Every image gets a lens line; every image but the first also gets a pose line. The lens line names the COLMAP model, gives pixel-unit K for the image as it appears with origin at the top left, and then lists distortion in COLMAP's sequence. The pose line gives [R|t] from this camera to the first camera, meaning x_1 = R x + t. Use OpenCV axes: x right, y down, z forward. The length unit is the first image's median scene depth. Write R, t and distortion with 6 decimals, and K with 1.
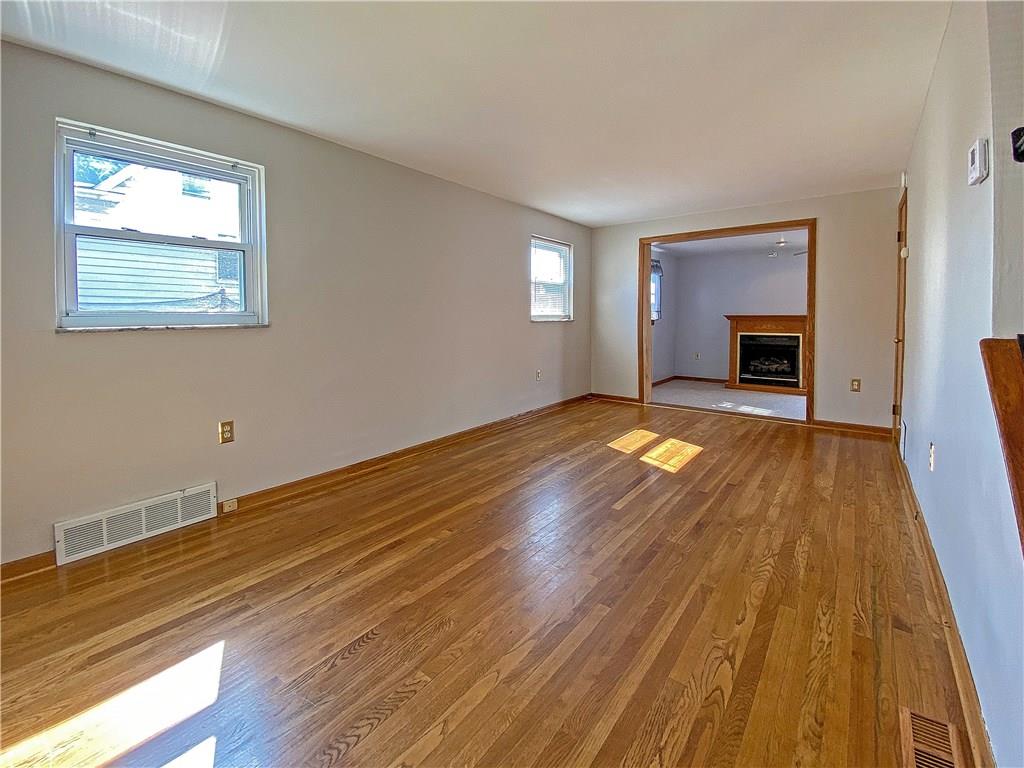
lens RADIAL K [[412.1, 0, 525.6], [0, 412.1, 385.5], [0, 0, 1]] dist [0.037613, -0.024371]
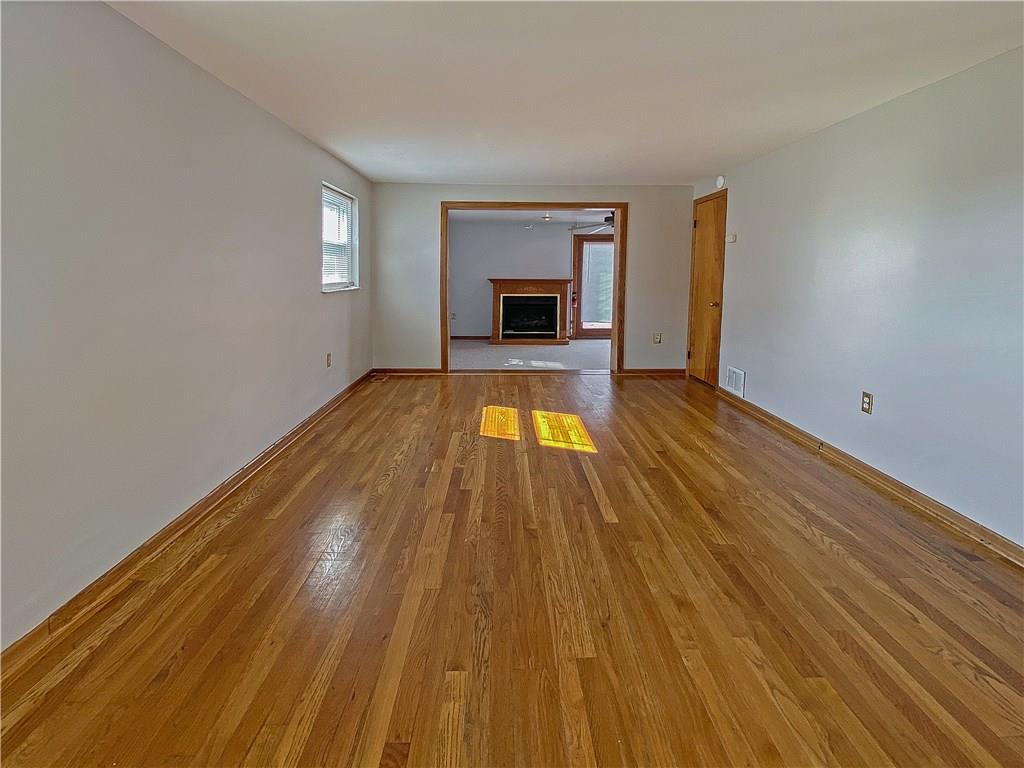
lens RADIAL K [[405.7, 0, 506.2], [0, 405.7, 311.4], [0, 0, 1]] dist [-0.000476, -0.000364]
pose [[0.781337, -0.067039, 0.620498, -0.371750], [0.110779, 0.993324, -0.032175, -0.109649], [-0.614199, 0.093877, 0.783547, 0.366839]]
